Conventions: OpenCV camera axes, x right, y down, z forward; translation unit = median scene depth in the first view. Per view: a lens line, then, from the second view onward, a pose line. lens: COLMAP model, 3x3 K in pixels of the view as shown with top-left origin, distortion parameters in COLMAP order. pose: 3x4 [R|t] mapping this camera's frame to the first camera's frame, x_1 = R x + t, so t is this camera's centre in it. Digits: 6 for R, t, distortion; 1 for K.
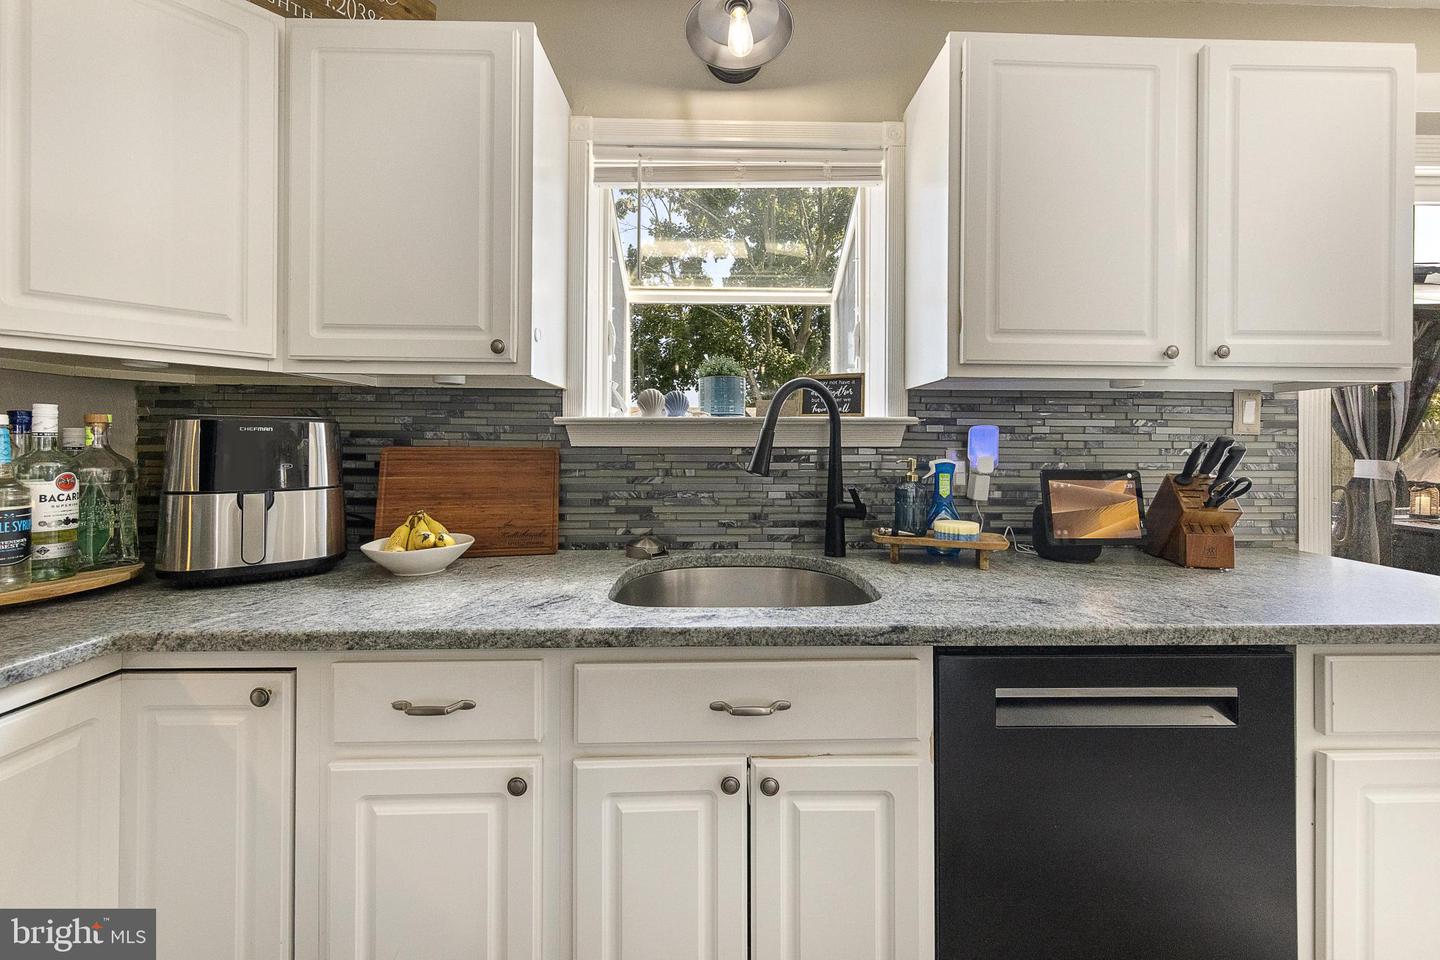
lens RADIAL K [[543.4, 0, 728.3], [0, 543.4, 448.8], [0, 0, 1]] dist [0.009235, -0.001497]
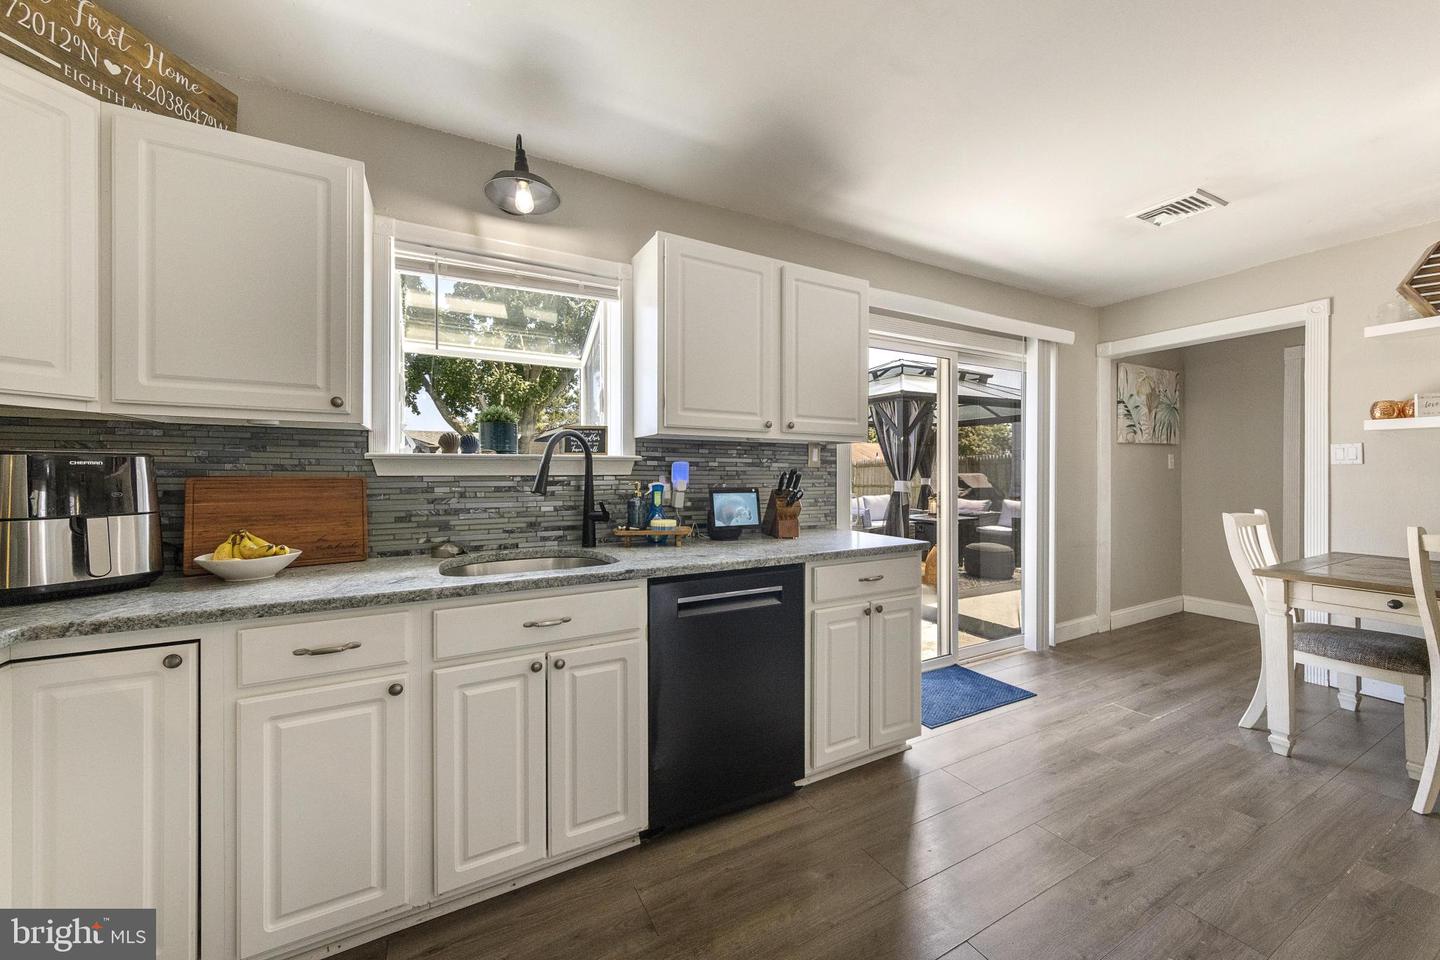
lens RADIAL K [[543.4, 0, 731.5], [0, 543.4, 473.4], [0, 0, 1]] dist [0.009235, -0.001497]
pose [[0.885187, -0.003849, 0.465220, -0.180809], [0.006211, 0.999974, -0.003544, -0.000764], [-0.465194, 0.006027, 0.885188, -0.607240]]
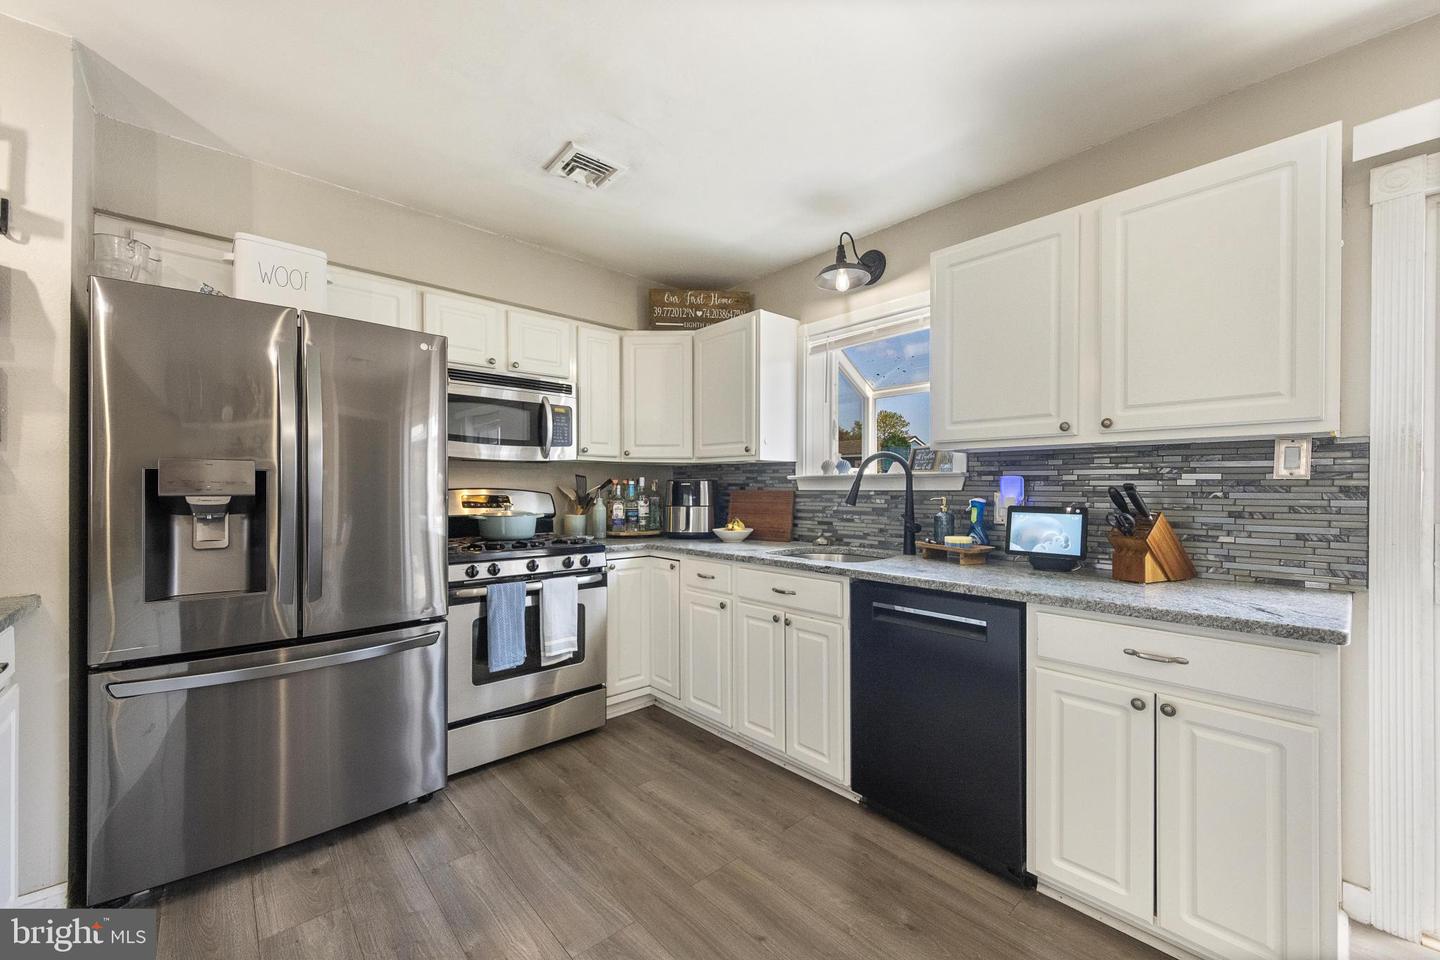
lens RADIAL K [[563.5, 0, 723.5], [0, 563.5, 490.6], [0, 0, 1]] dist [0.006705, -0.000015]
pose [[0.651889, 0.001113, -0.758314, 1.345767], [-0.003147, 0.999994, -0.001238, 0.000976], [0.758308, 0.003193, 0.651888, -0.682063]]
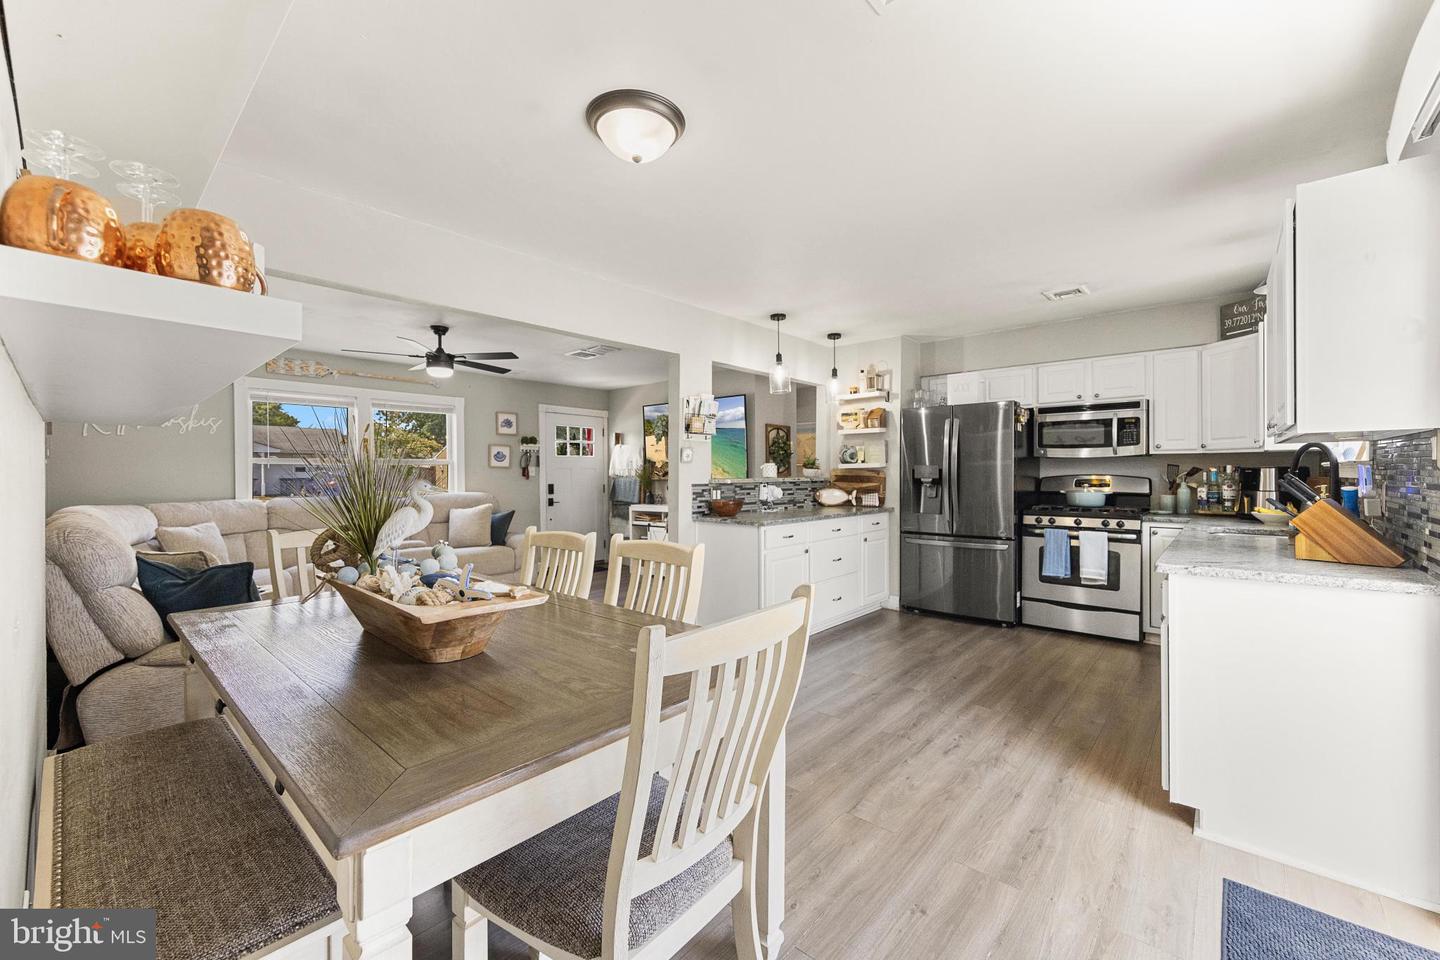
lens RADIAL K [[563.7, 0, 727.5], [0, 563.7, 478.9], [0, 0, 1]] dist [0.004169, -0.000150]
pose [[-0.678574, 0.009556, -0.734470, 3.321818], [0.000303, 0.999919, 0.012730, -0.029992], [0.734532, 0.008415, -0.678522, 0.930551]]
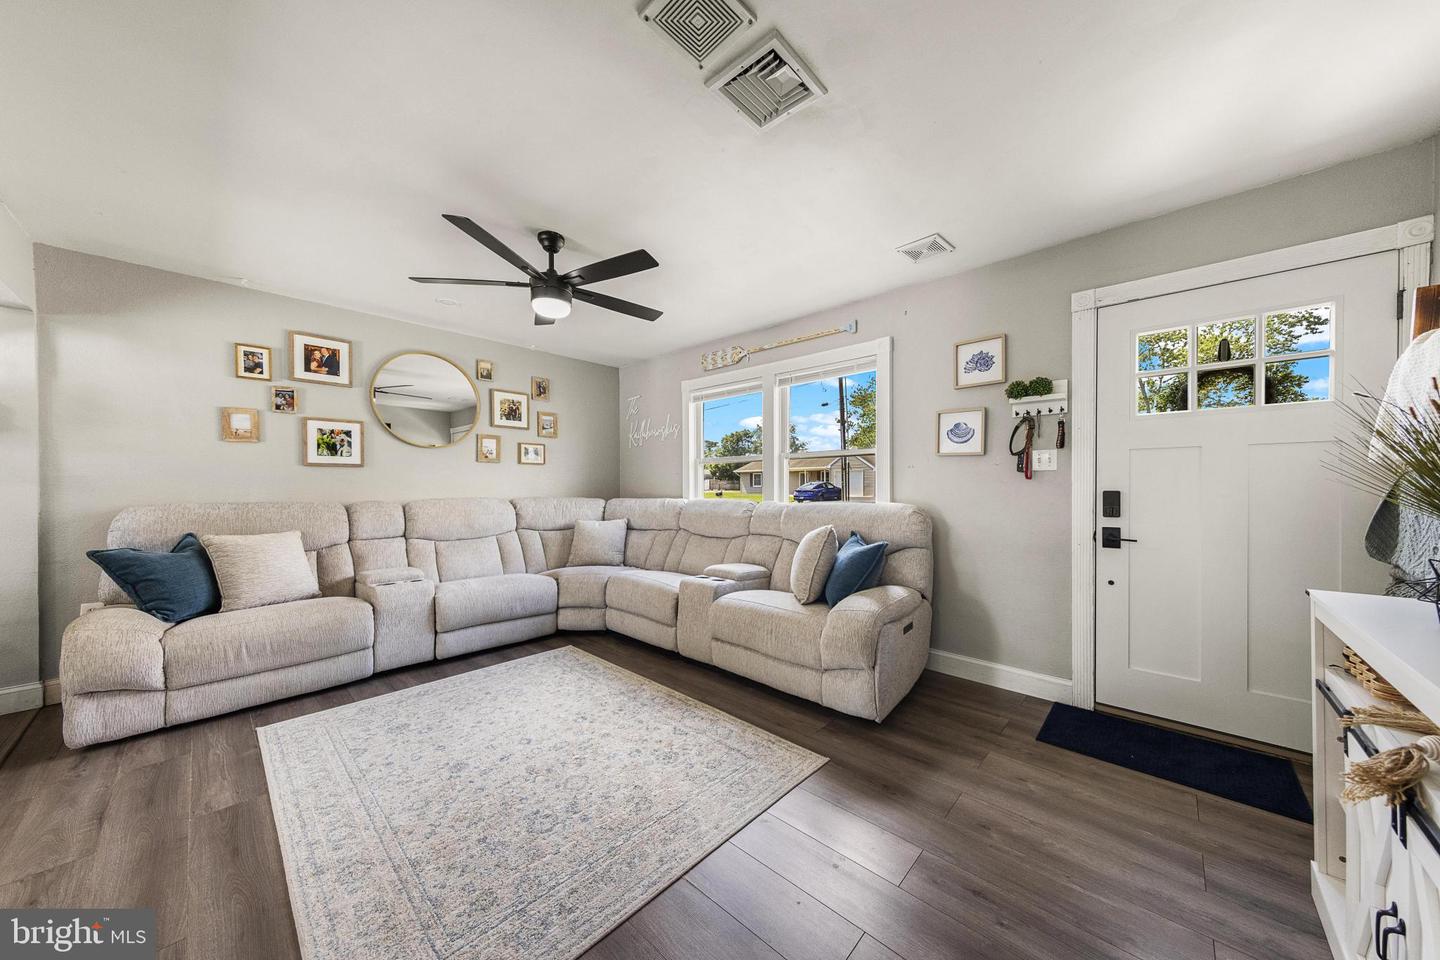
lens RADIAL K [[480.8, 0, 727.6], [0, 480.8, 490.3], [0, 0, 1]] dist [0.006047, -0.000228]
pose [[-0.723897, -0.003694, 0.689898, -0.159759], [0.008727, 0.999857, 0.014510, 0.059176], [-0.689852, 0.016524, -0.723761, -2.096662]]
